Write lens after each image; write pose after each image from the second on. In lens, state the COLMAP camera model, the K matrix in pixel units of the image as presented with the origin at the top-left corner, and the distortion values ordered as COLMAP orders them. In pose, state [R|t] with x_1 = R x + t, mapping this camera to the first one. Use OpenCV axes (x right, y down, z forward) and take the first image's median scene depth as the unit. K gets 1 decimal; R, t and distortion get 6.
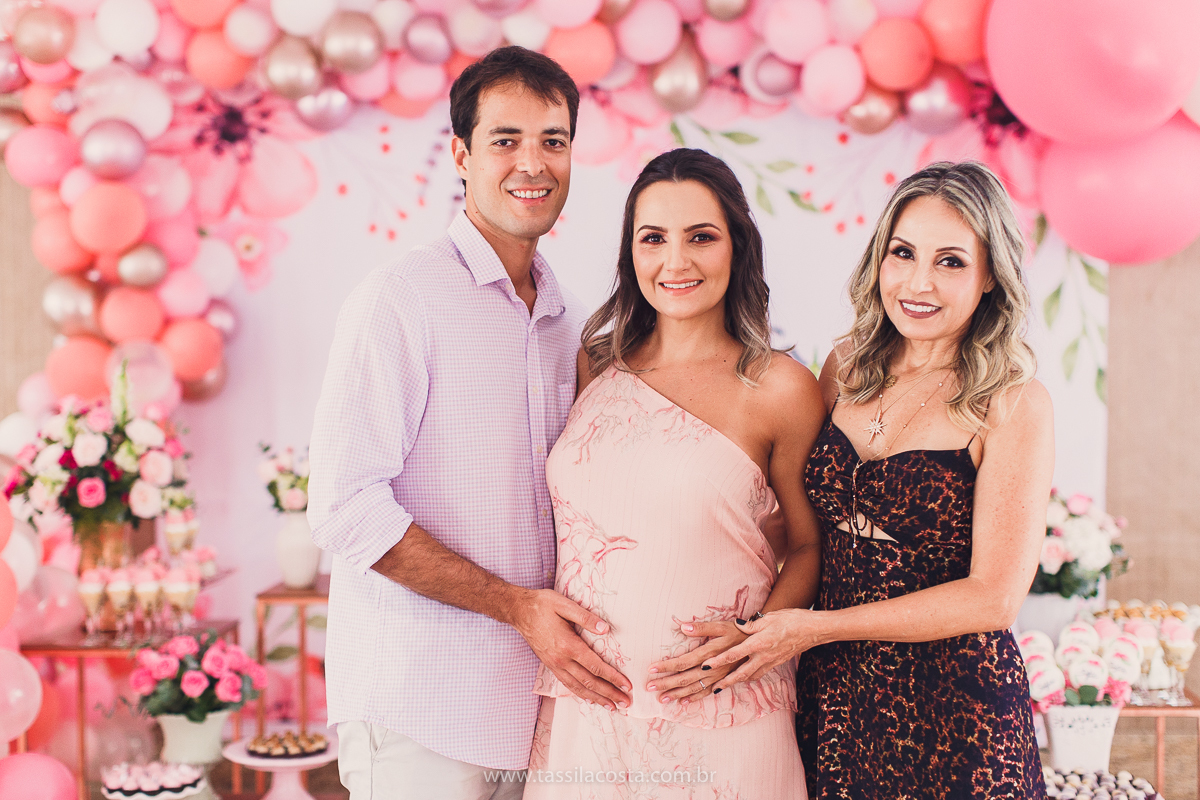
lens RADIAL K [[1818.7, 0, 569.4], [0, 1818.7, 413.0], [0, 0, 1]] dist [0.015876, 0.000000]
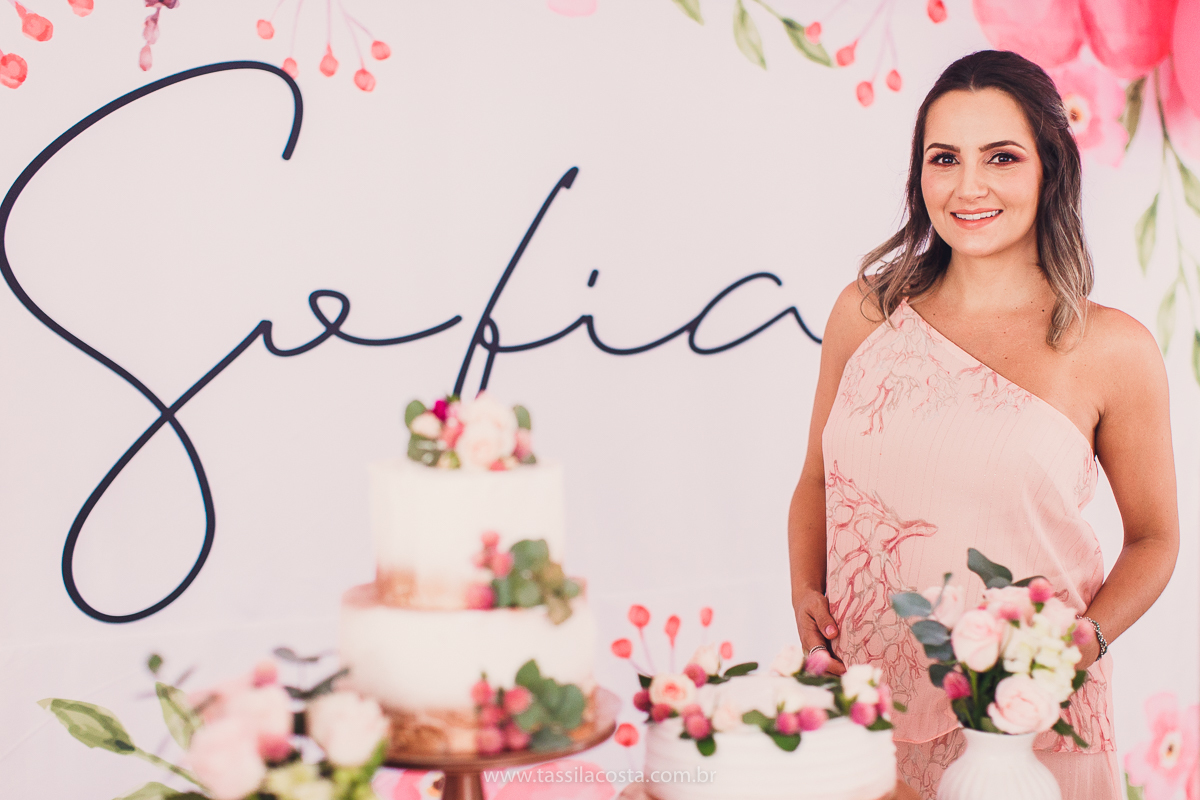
lens RADIAL K [[1818.7, 0, 624.3], [0, 1818.7, 403.4], [0, 0, 1]] dist [0.015876, 0.000000]
pose [[0.873330, -0.040206, 0.485468, -0.204089], [0.028987, 0.999111, 0.030598, -0.027192], [-0.486266, -0.012650, 0.873719, 0.579430]]
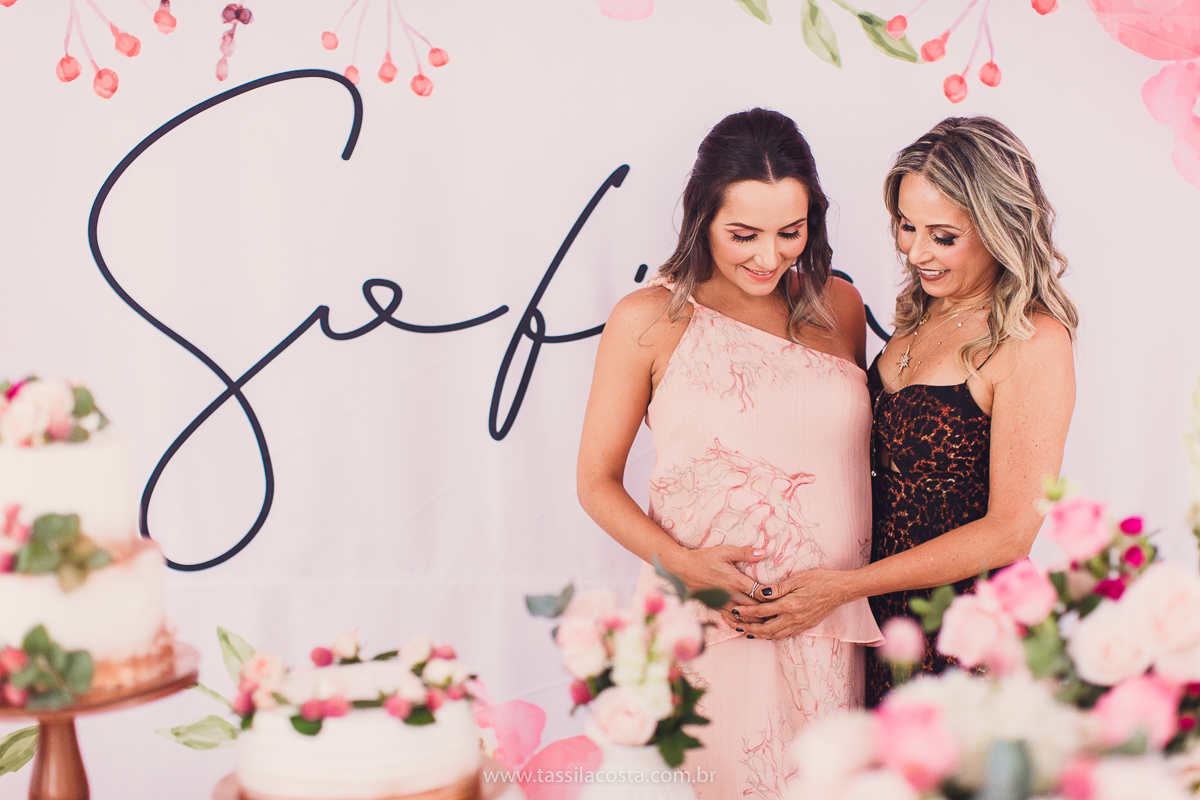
lens RADIAL K [[1727.8, 0, 600.1], [0, 1727.8, 398.7], [0, 0, 1]] dist [0.020974, 0.000000]
pose [[0.987214, -0.002054, 0.159388, -0.041298], [-0.003025, 0.999495, 0.031617, -0.026387], [-0.159372, -0.031695, 0.986710, 0.534405]]
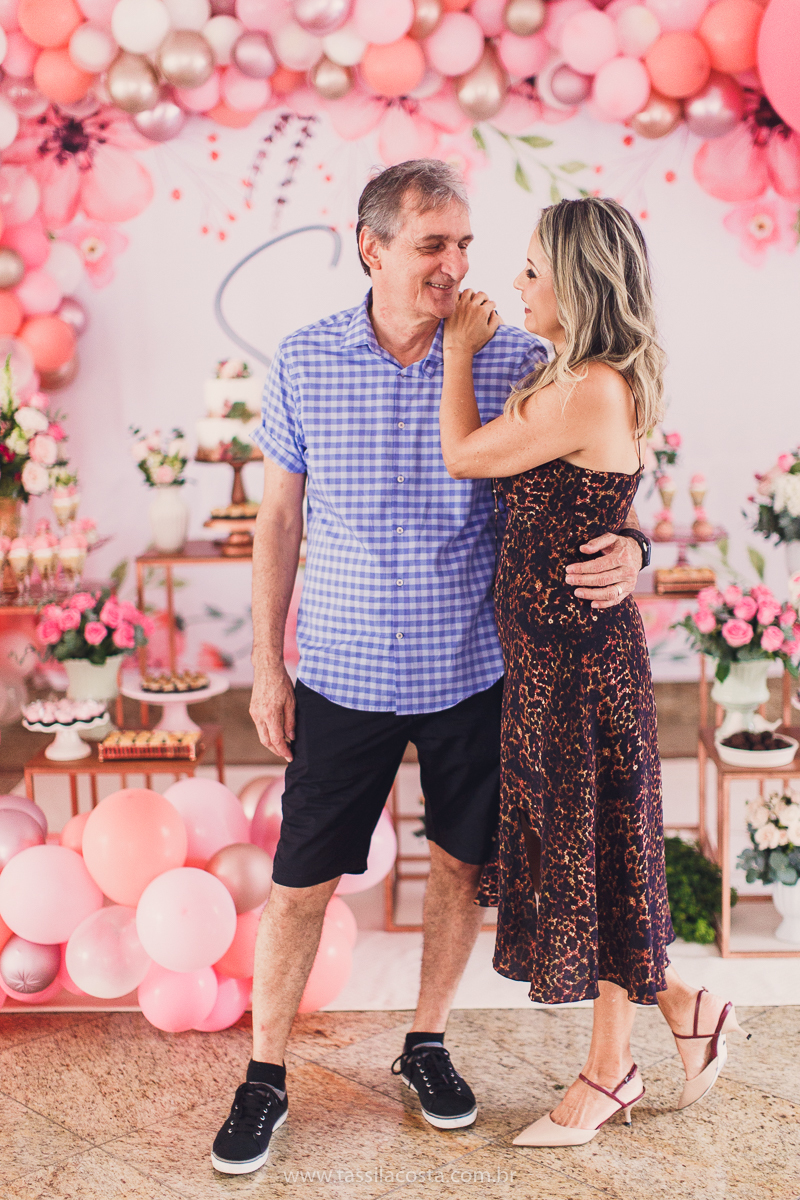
lens RADIAL K [[1727.8, 0, 406.8], [0, 1727.8, 580.8], [0, 0, 1]] dist [0.020974, 0.000000]
pose [[0.998986, -0.024558, 0.037728, -0.033151], [0.020347, 0.993920, 0.108205, -0.000818], [-0.040156, -0.107327, 0.993412, -0.079788]]
